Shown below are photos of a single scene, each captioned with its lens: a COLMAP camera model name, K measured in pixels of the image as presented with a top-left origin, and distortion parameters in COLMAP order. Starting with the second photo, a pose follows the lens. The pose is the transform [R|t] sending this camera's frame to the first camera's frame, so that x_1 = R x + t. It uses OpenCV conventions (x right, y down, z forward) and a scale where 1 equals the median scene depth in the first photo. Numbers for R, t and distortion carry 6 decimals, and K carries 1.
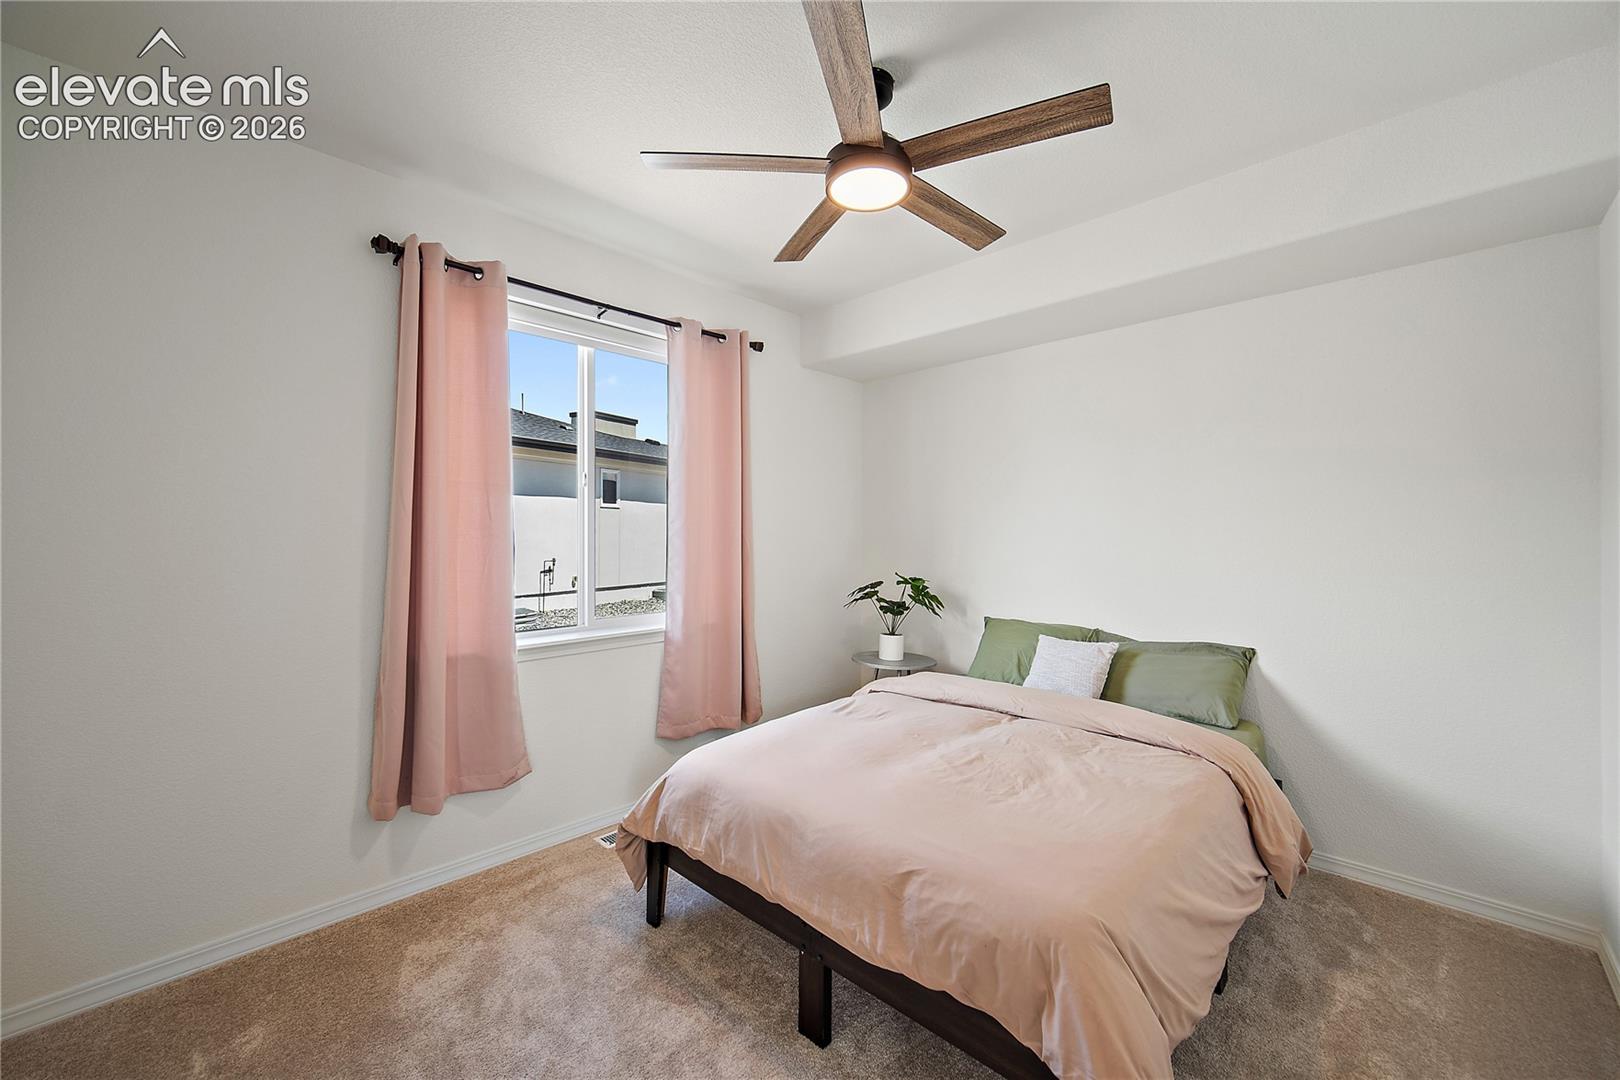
lens RADIAL K [[649.1, 0, 810.0], [0, 649.1, 540.0], [0, 0, 1]] dist [-0.001916, -0.000245]
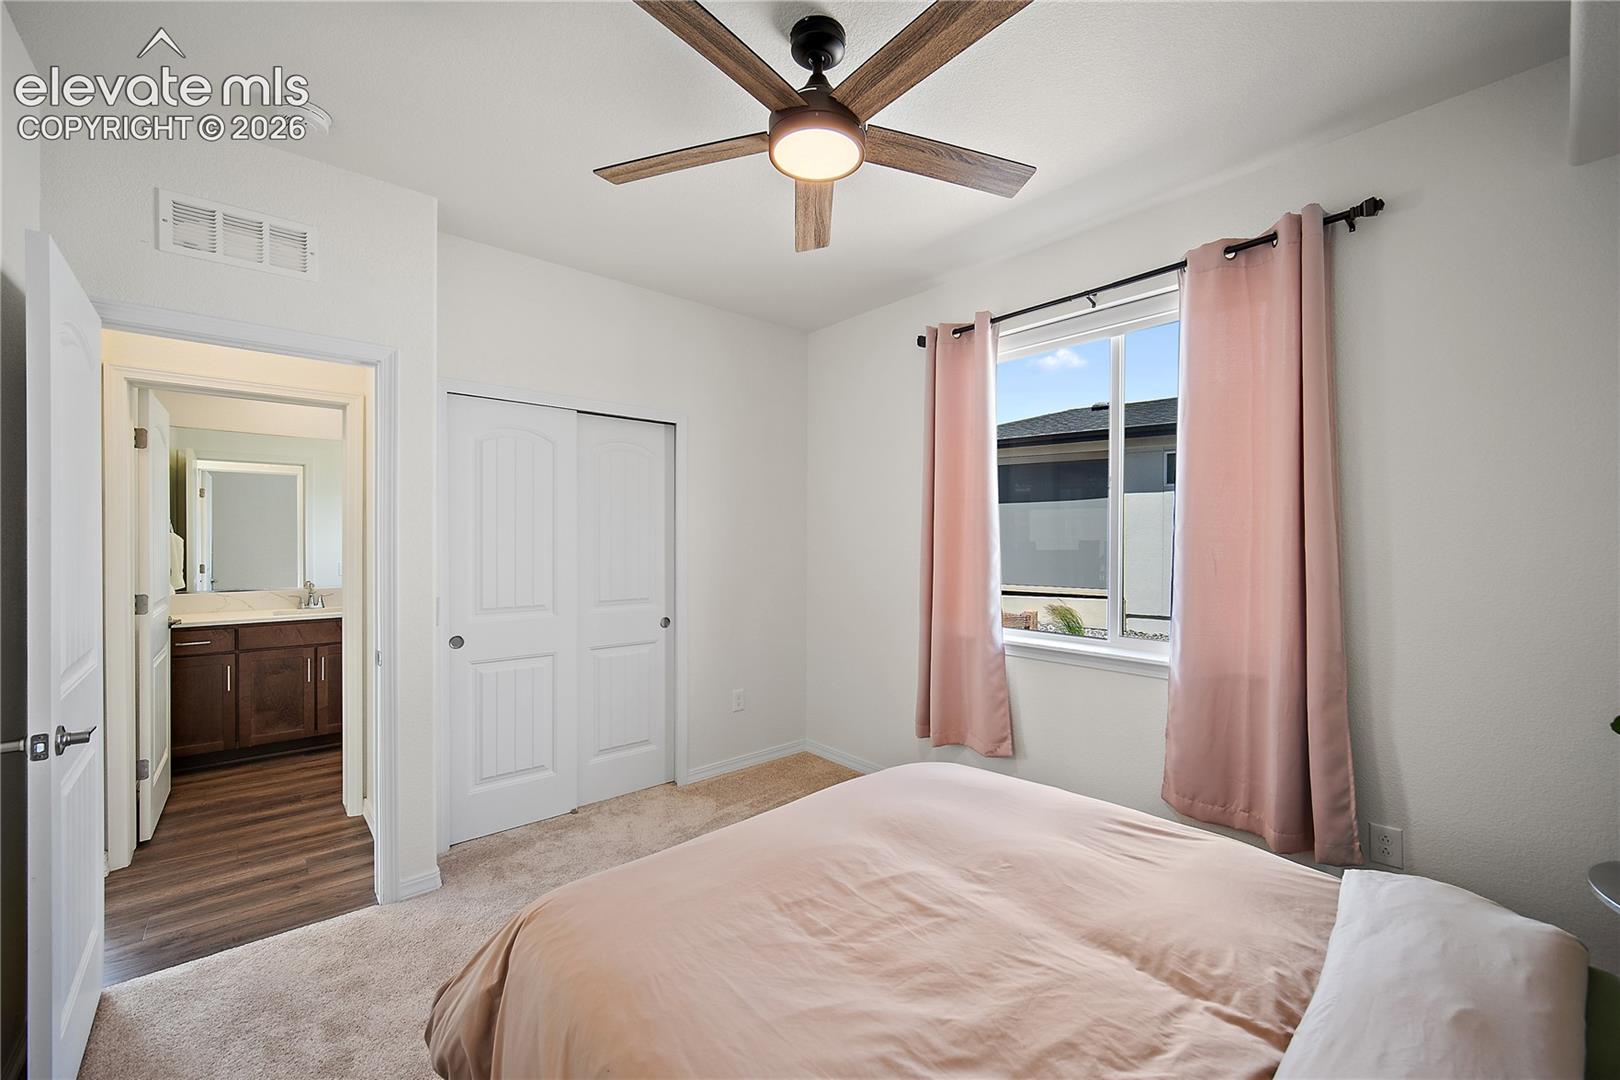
lens RADIAL K [[649.1, 0, 810.0], [0, 649.1, 540.0], [0, 0, 1]] dist [-0.001916, -0.000245]
pose [[-0.094579, 0.001573, -0.995516, 0.791145], [-0.009299, 0.999954, 0.002464, -0.009245], [0.995474, 0.009491, -0.094560, 0.858500]]
